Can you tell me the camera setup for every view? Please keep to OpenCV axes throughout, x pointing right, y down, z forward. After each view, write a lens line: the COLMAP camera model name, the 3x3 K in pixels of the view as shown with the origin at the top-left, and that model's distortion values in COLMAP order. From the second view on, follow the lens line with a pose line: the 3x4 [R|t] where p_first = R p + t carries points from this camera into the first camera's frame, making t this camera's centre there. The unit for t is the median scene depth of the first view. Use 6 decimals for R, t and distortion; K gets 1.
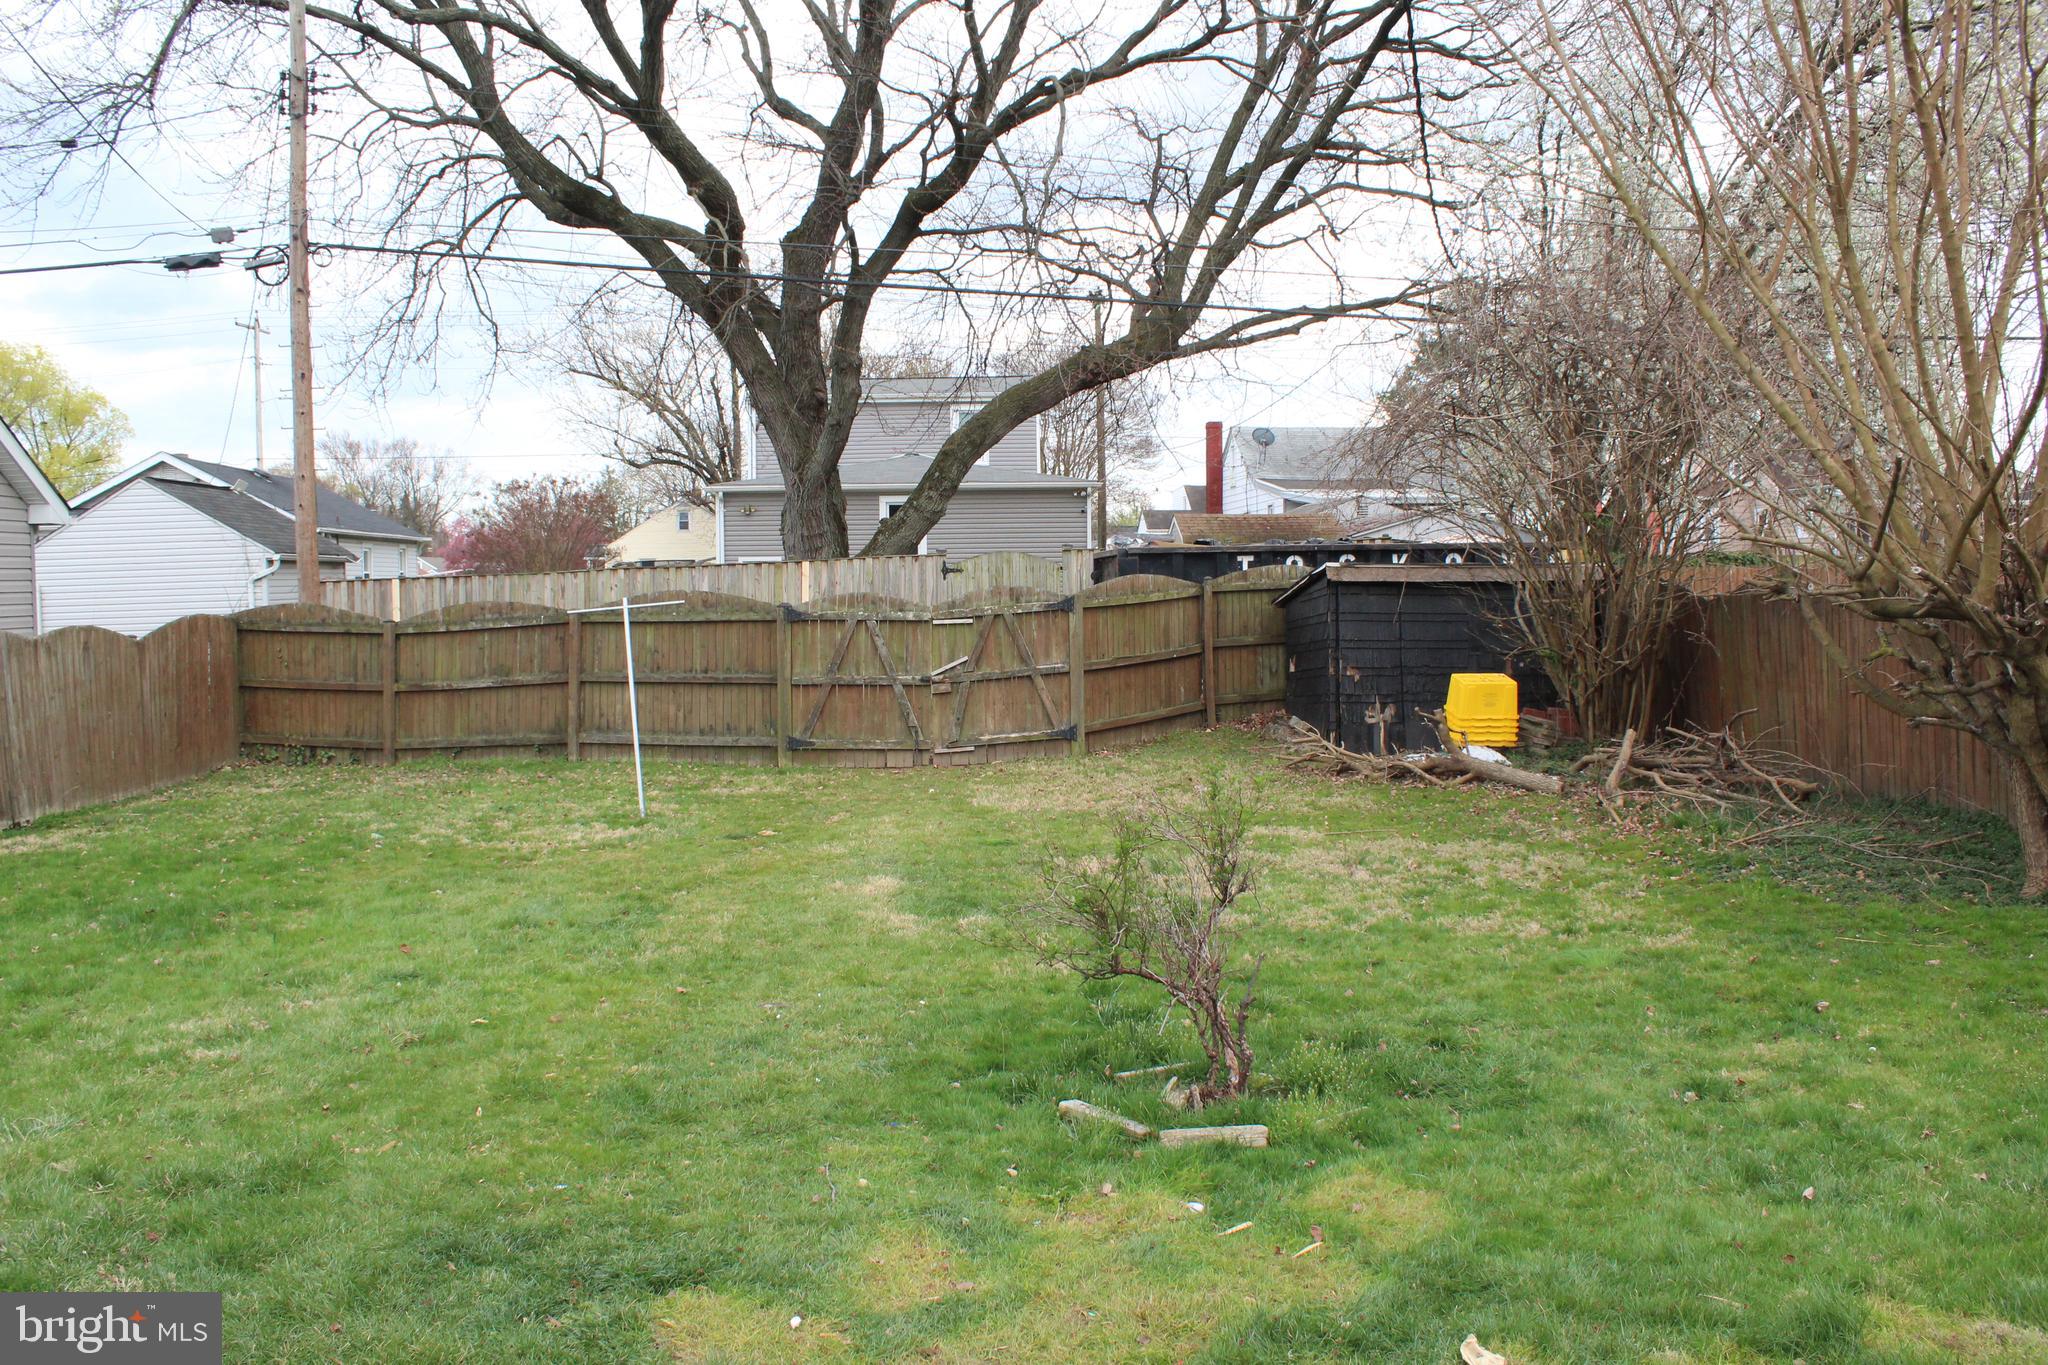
lens RADIAL K [[1692.5, 0, 1024.0], [0, 1692.5, 682.5], [0, 0, 1]] dist [-0.167794, 0.151721]
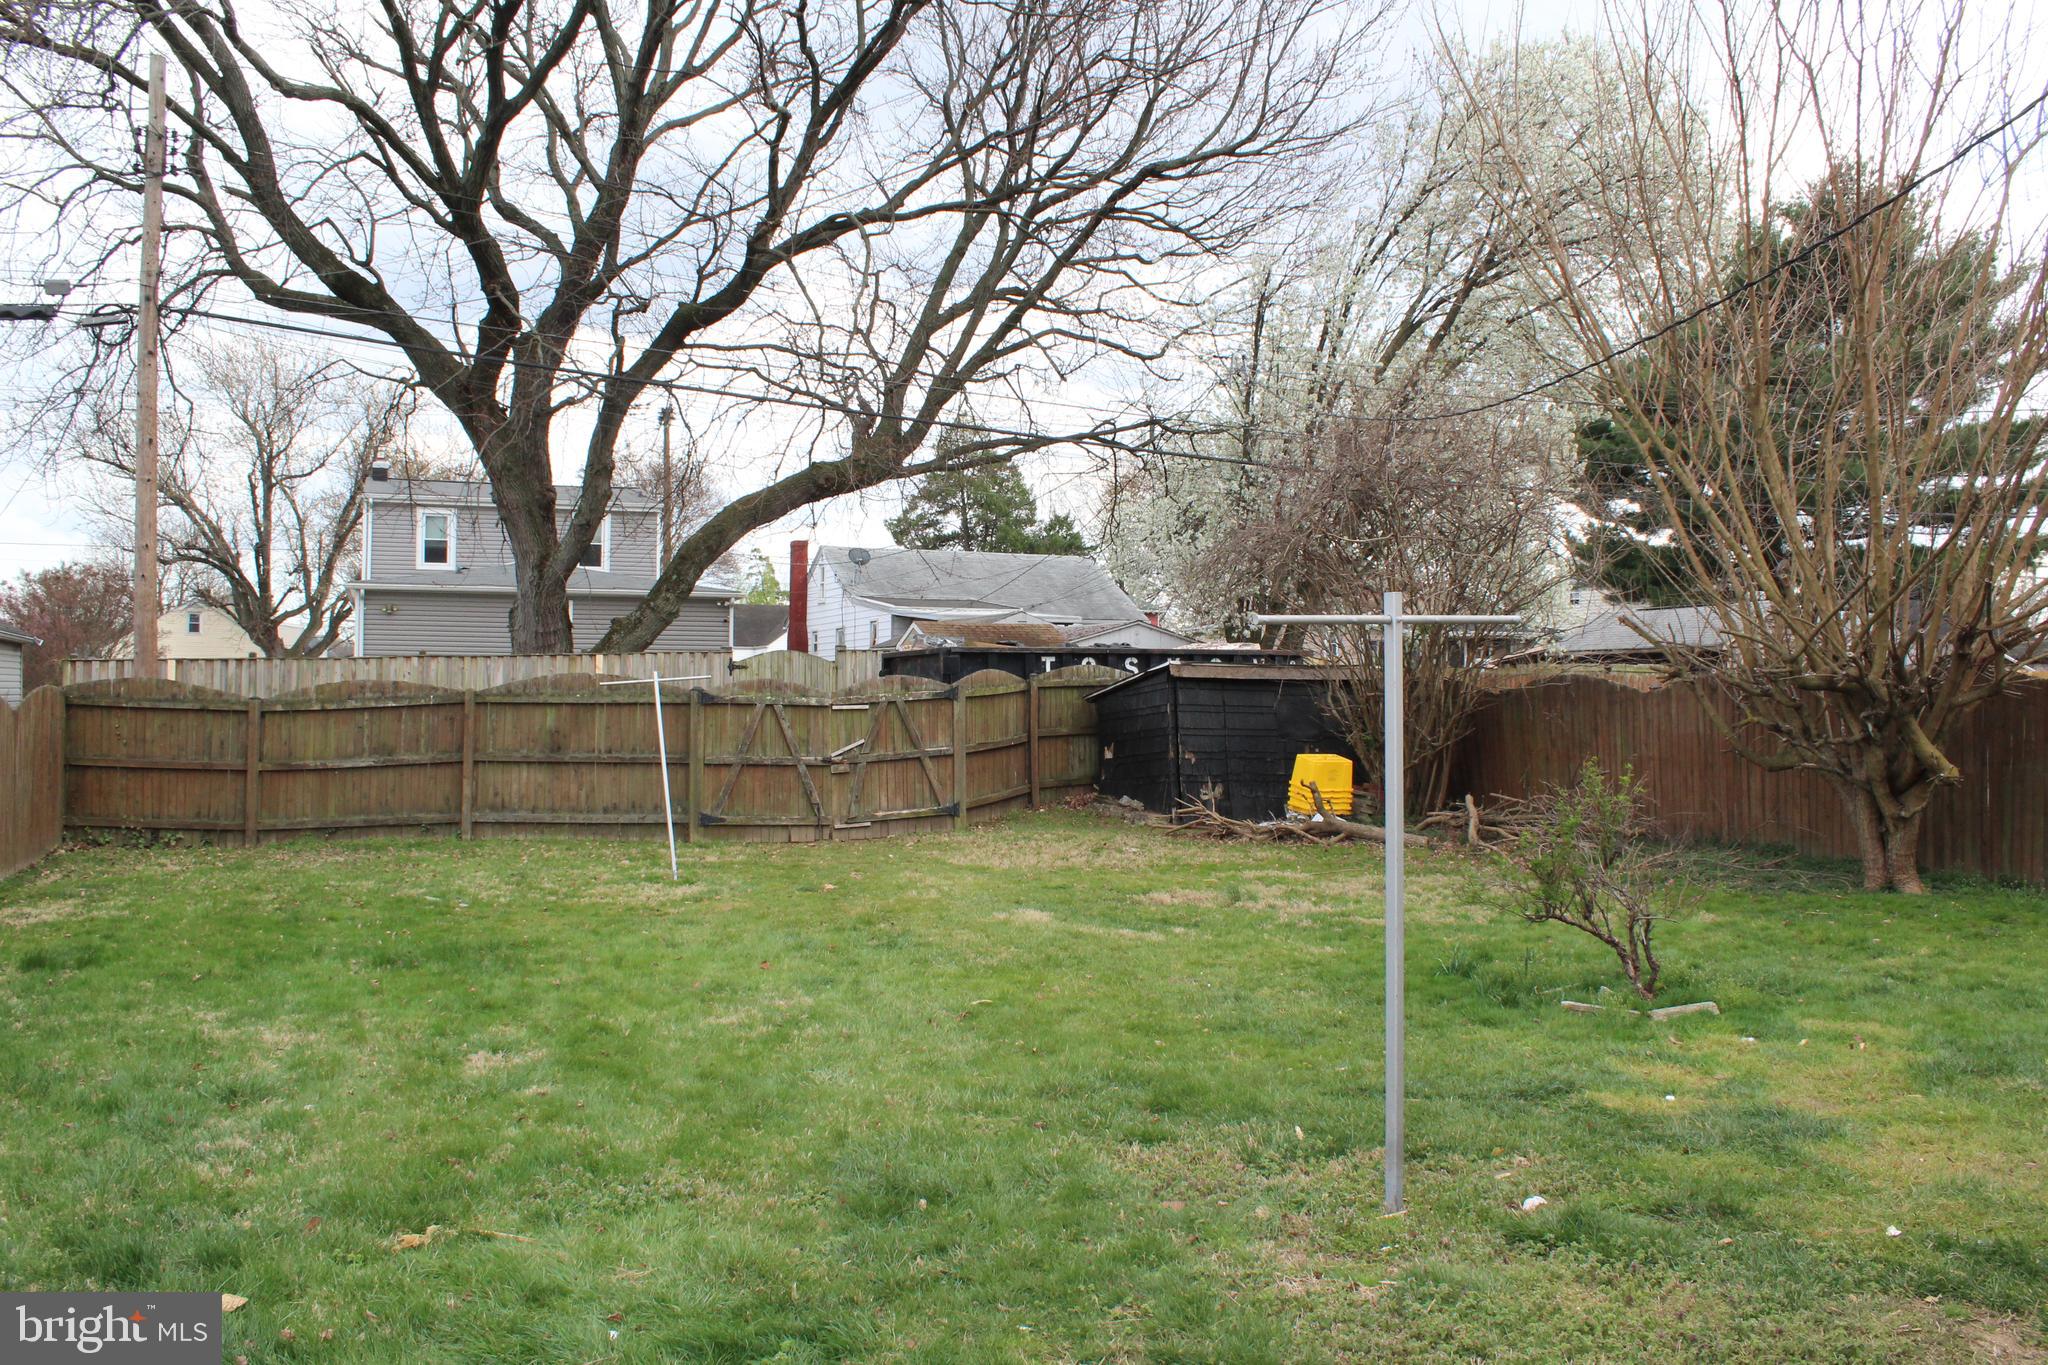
lens RADIAL K [[1692.5, 0, 1024.0], [0, 1692.5, 682.5], [0, 0, 1]] dist [-0.167794, 0.151721]
pose [[0.944674, 0.020235, 0.327385, -0.268624], [0.004007, 0.997309, -0.073203, 0.025761], [-0.327986, 0.070465, 0.942051, -0.056265]]
